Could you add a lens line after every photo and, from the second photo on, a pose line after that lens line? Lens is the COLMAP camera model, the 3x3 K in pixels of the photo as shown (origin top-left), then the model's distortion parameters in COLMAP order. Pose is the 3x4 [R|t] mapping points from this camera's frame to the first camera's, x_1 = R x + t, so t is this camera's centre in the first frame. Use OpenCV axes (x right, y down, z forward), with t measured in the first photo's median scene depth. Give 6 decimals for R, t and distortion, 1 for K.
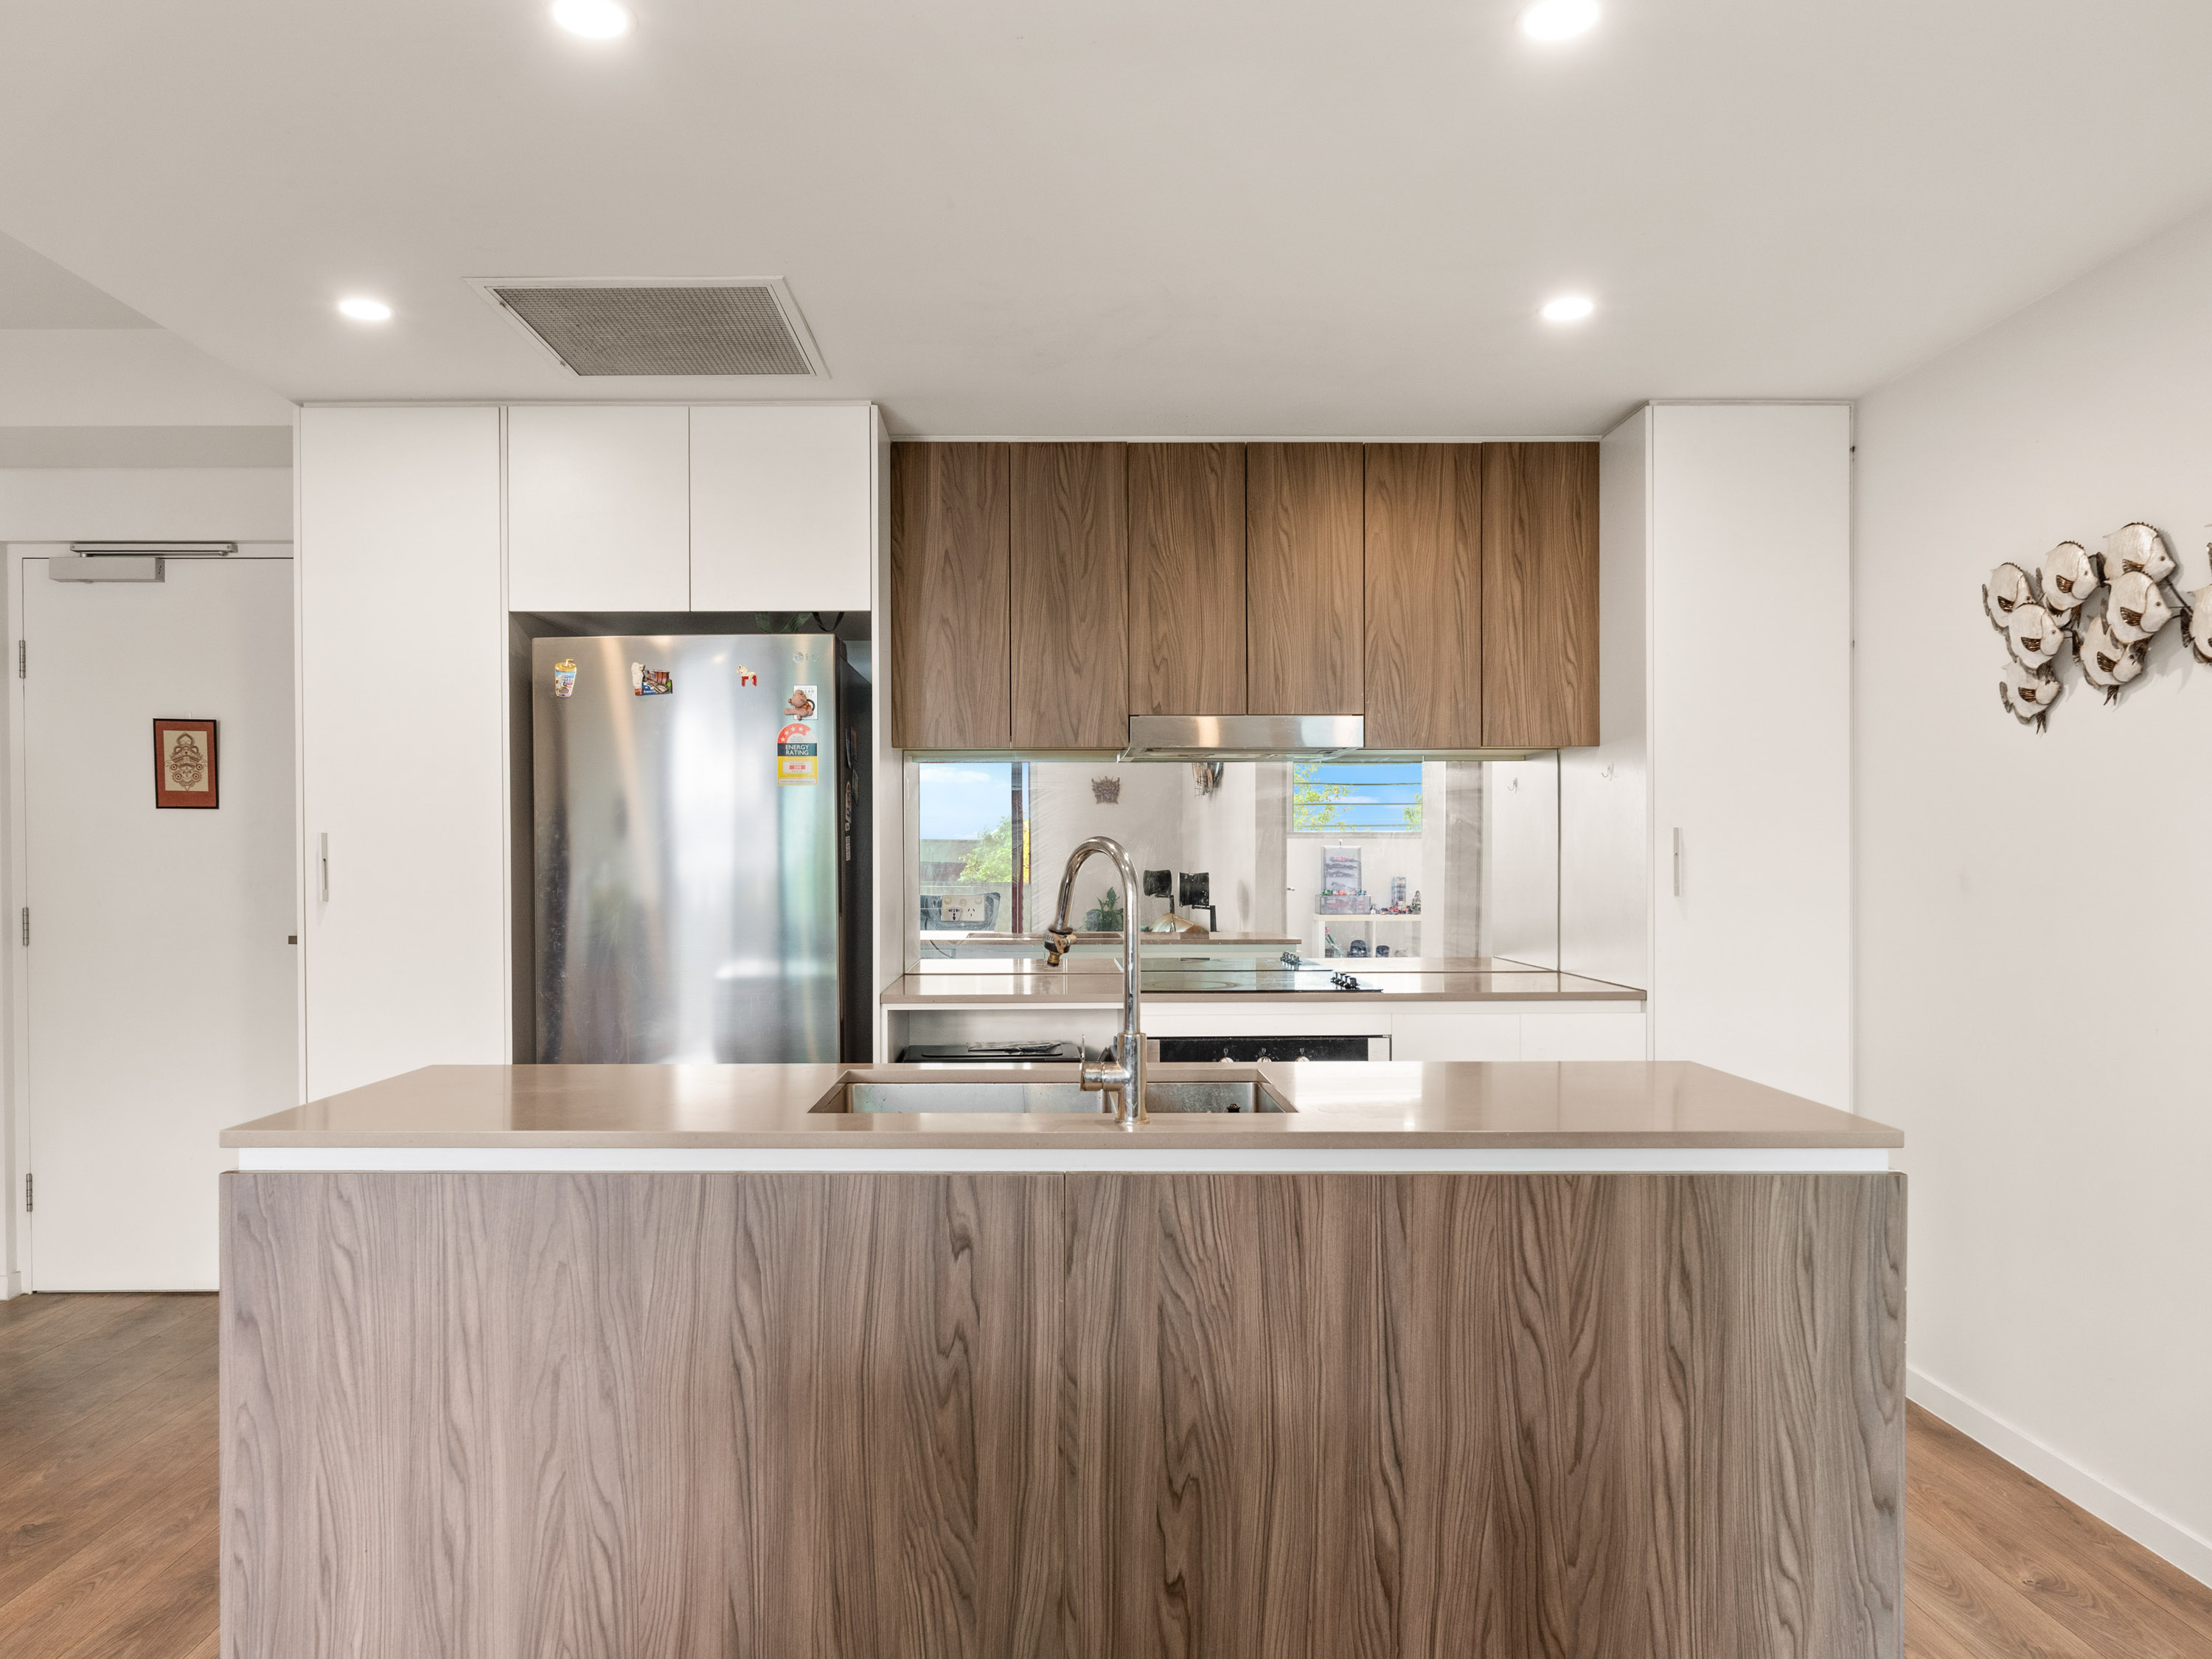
lens RADIAL K [[1434.0, 0, 1099.5], [0, 1434.0, 847.2], [0, 0, 1]] dist [-0.003669, -0.004031]
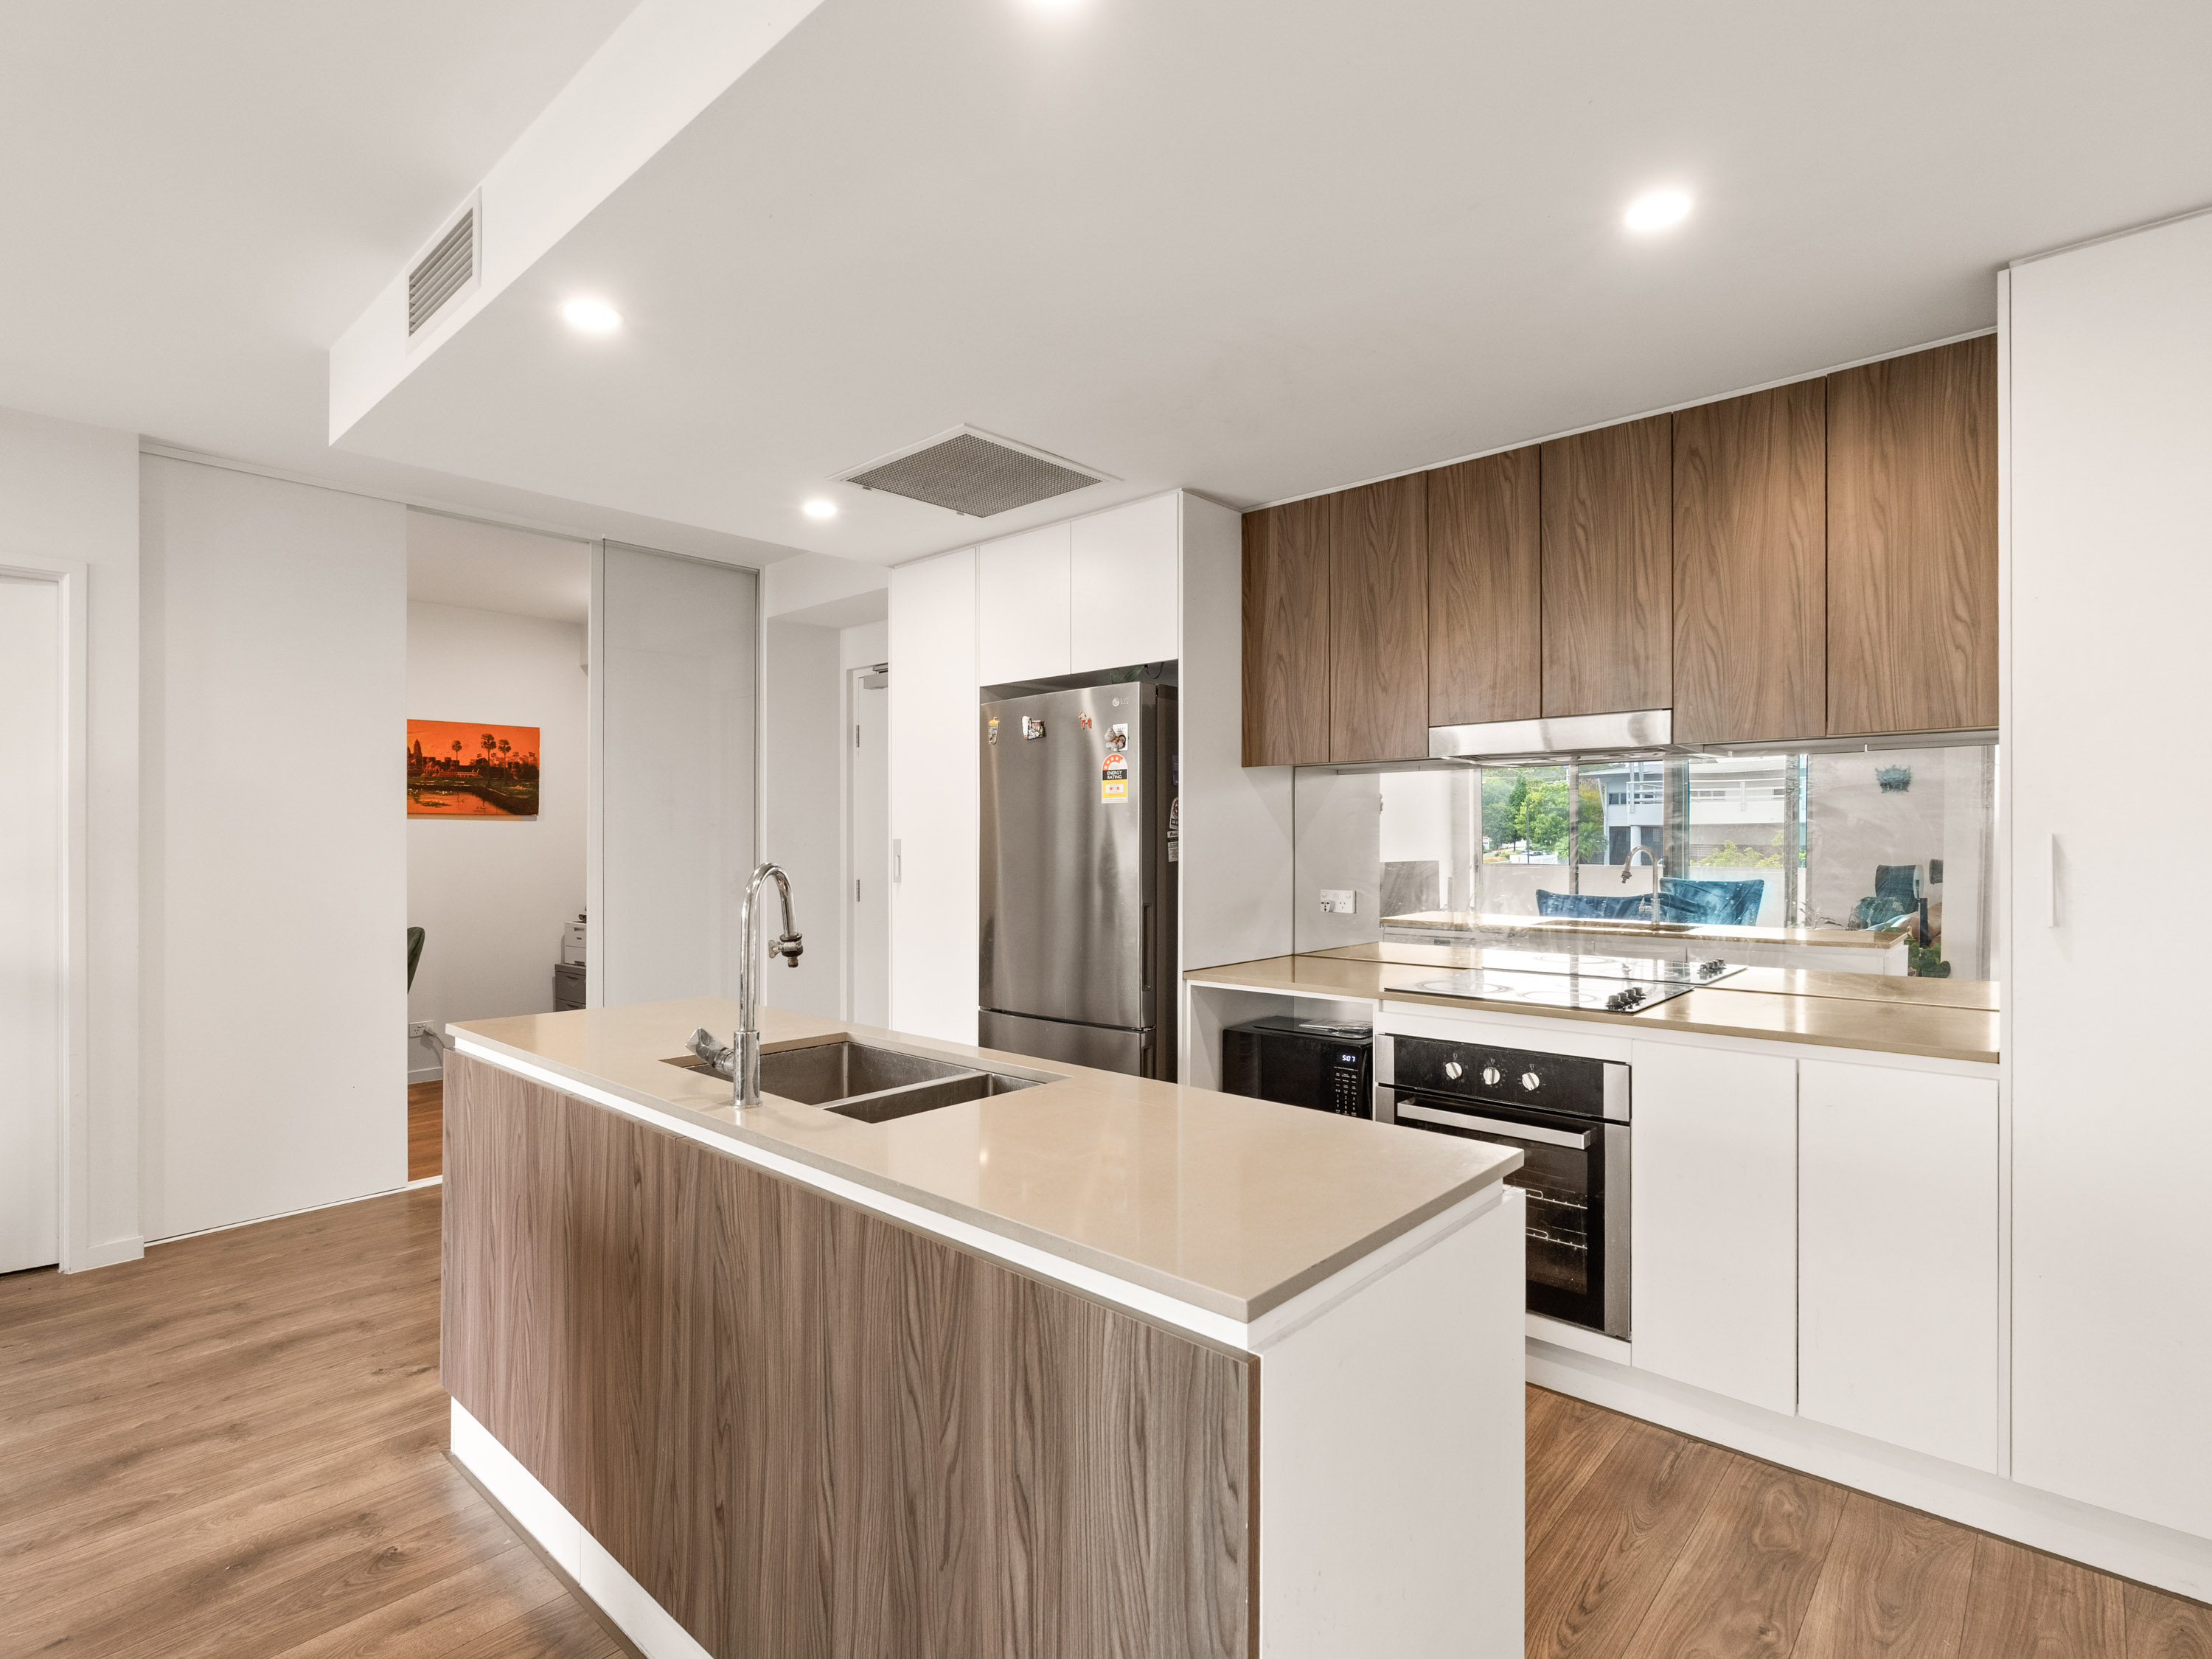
lens RADIAL K [[1086.8, 0, 1101.2], [0, 1086.8, 824.6], [0, 0, 1]] dist [-0.004892, 0.000626]
pose [[0.737013, -0.007827, -0.675833, 0.874619], [0.003713, 0.999965, -0.007532, -0.033149], [0.675868, 0.003041, 0.737016, 0.556510]]
